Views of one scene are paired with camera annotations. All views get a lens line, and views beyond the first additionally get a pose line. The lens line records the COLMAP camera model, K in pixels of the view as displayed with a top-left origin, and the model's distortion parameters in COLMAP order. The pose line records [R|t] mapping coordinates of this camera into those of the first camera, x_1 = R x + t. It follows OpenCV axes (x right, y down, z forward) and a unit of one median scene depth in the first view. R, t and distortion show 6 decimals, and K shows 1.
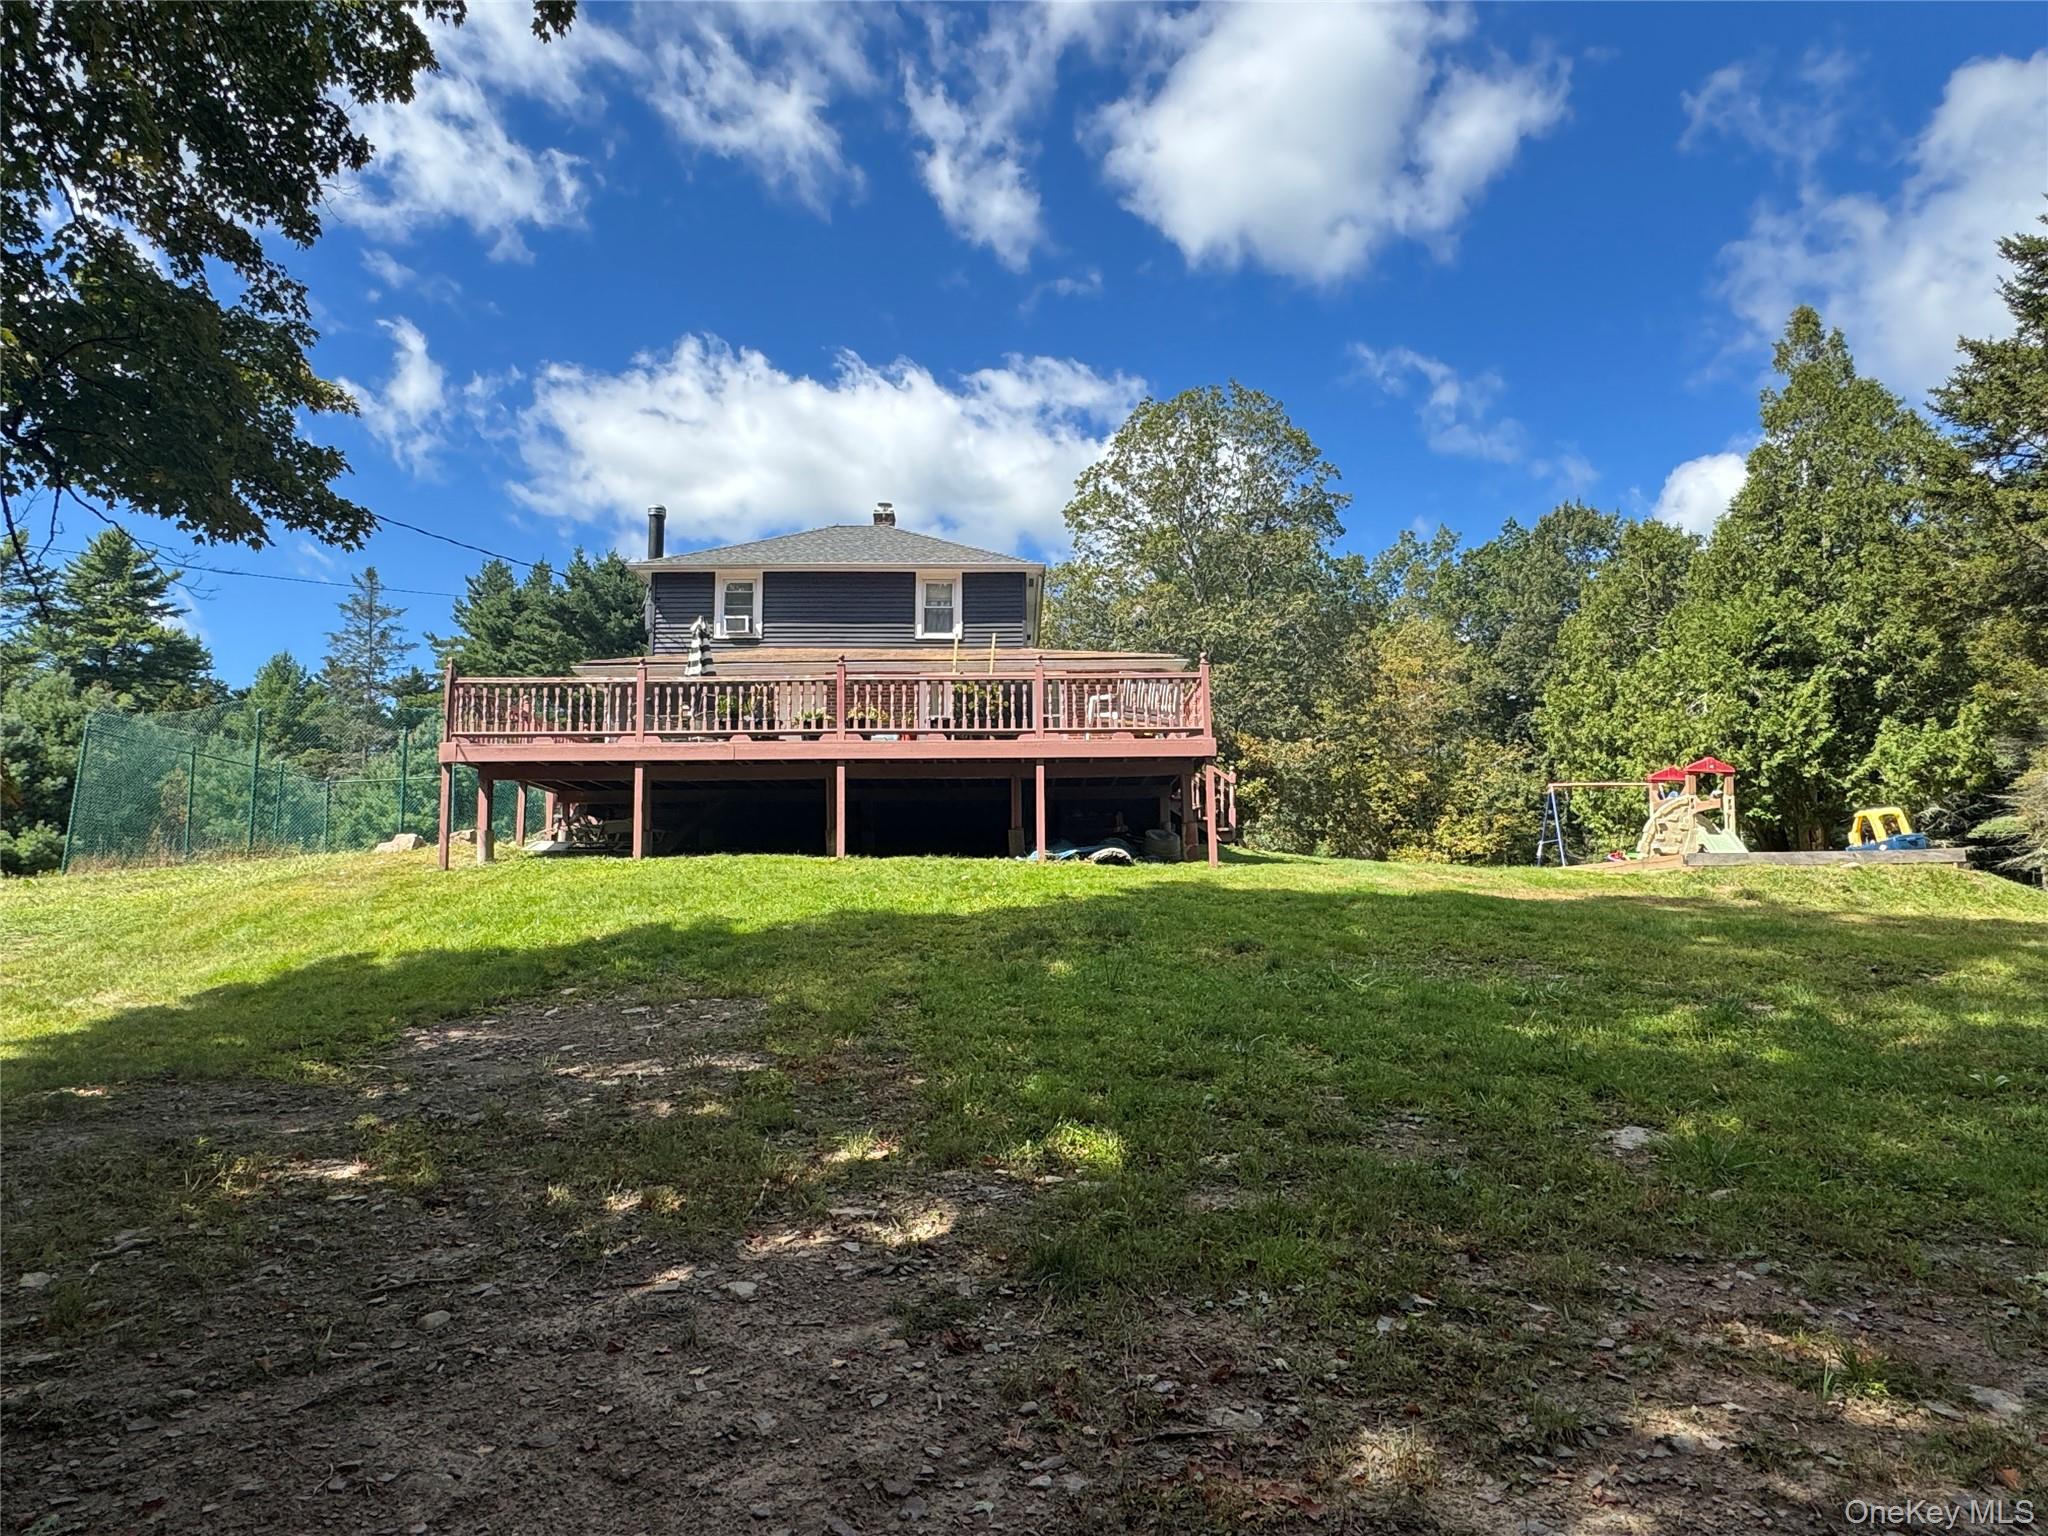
lens RADIAL K [[1236.6, 0, 1012.3], [0, 1236.6, 768.5], [0, 0, 1]] dist [0.000317, -0.001863]
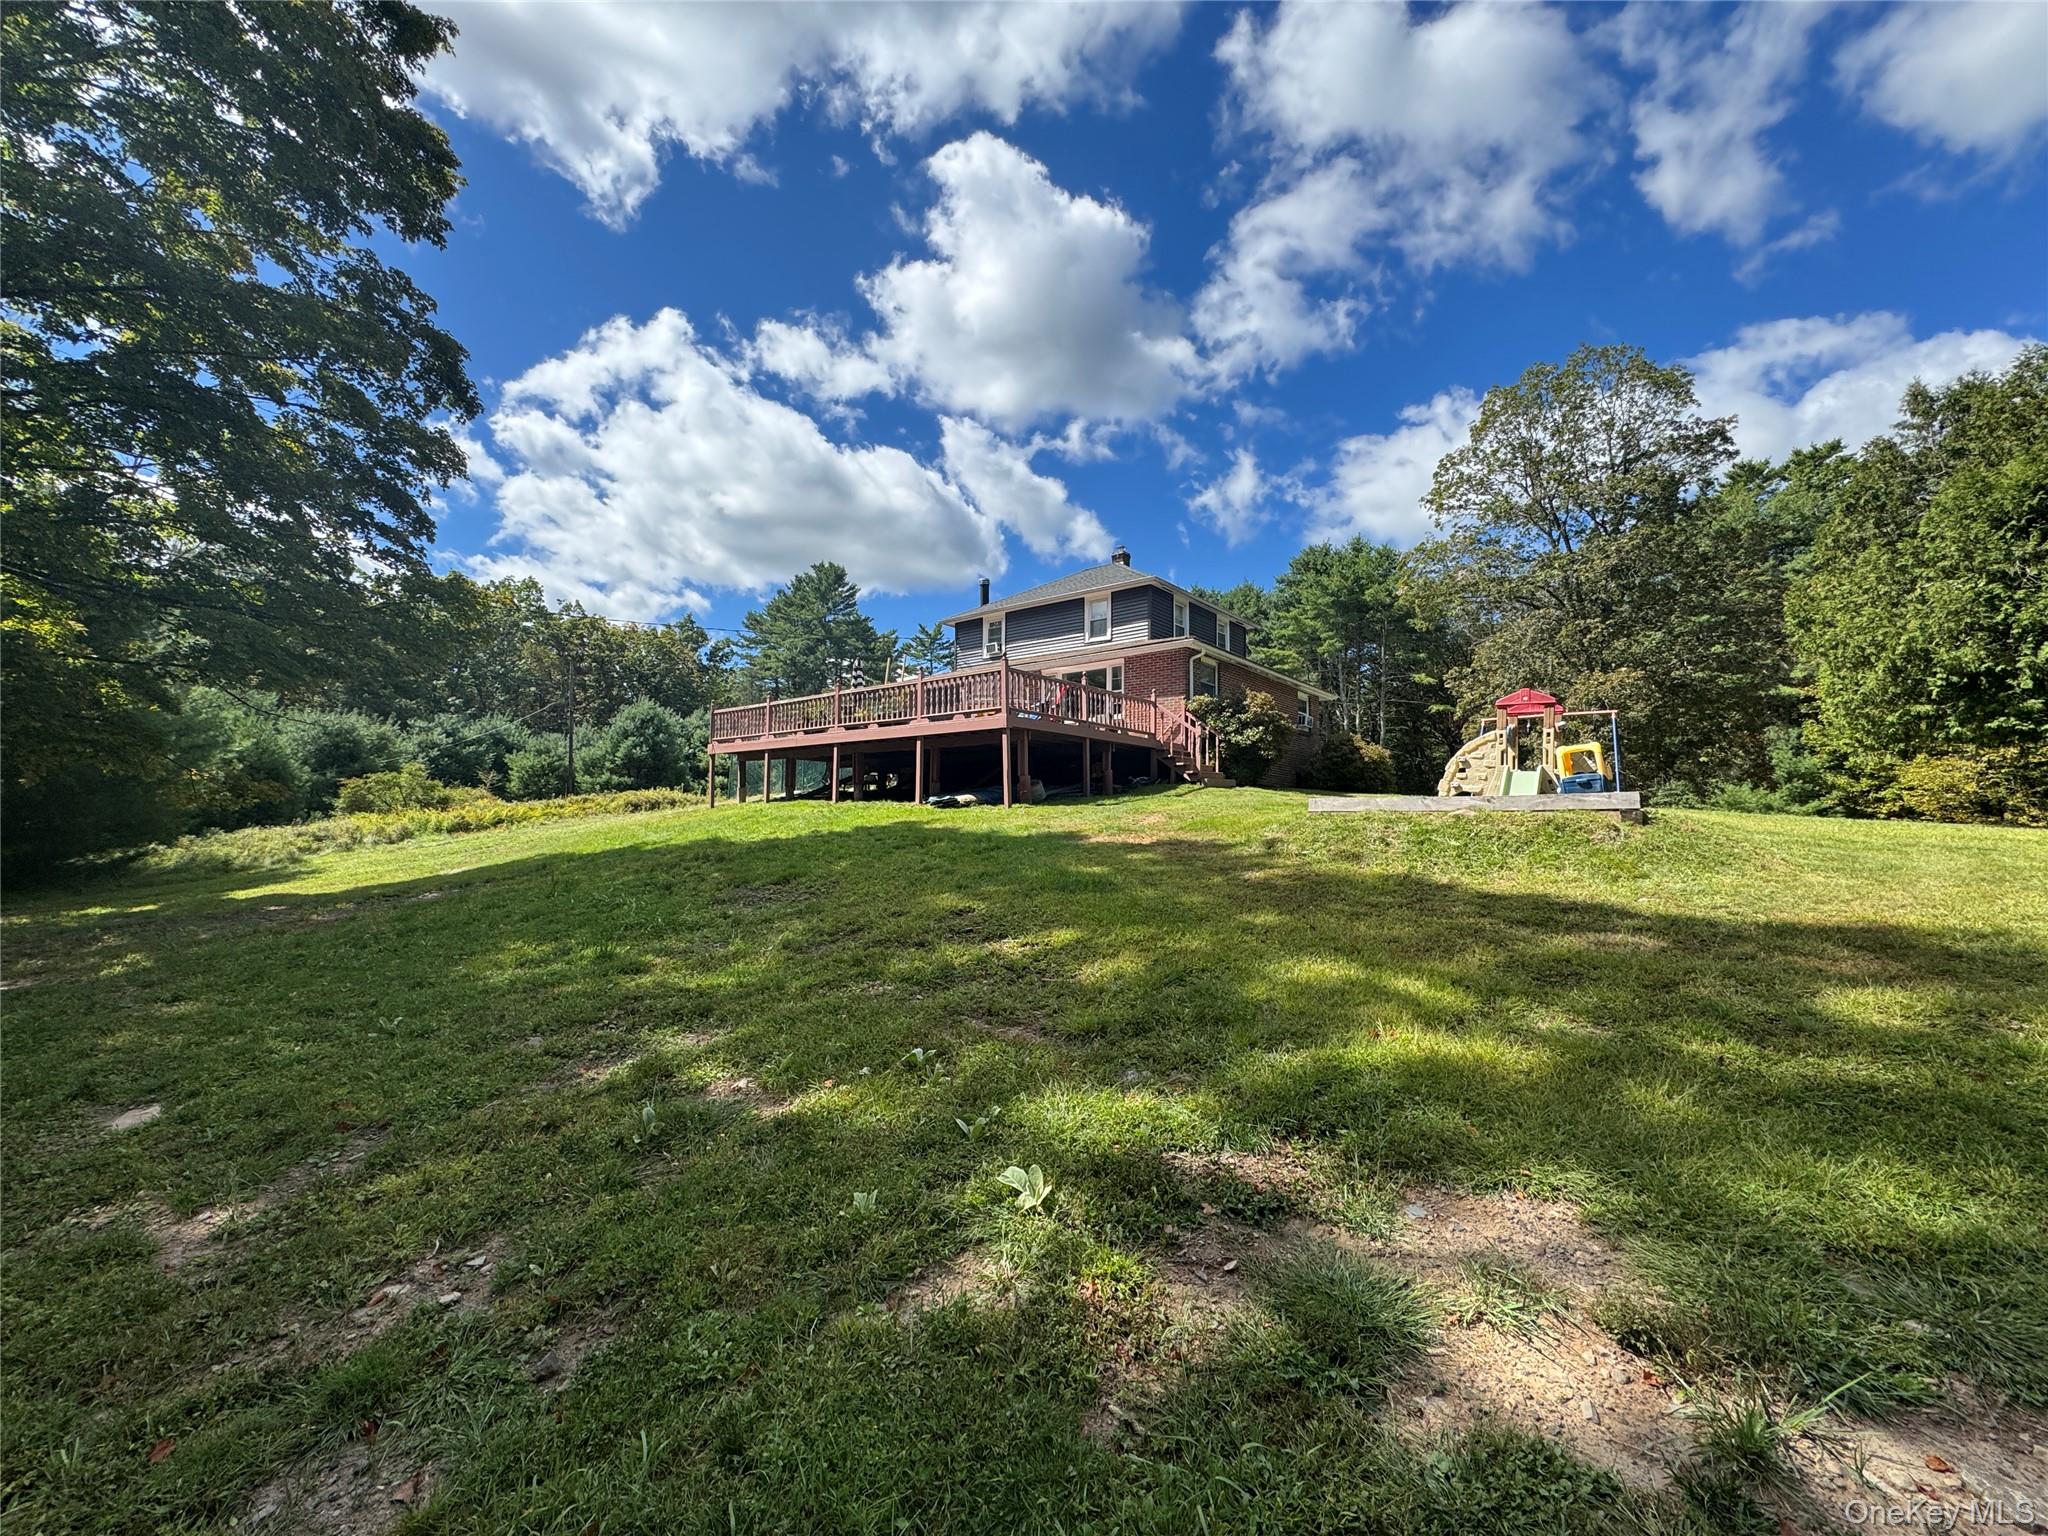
lens RADIAL K [[814.6, 0, 1030.8], [0, 814.6, 766.1], [0, 0, 1]] dist [-0.005110, 0.000647]
pose [[0.777625, -0.032614, -0.627882, 0.436016], [0.070030, 0.996933, 0.034947, 0.001579], [0.624816, -0.071146, 0.777524, 0.189631]]
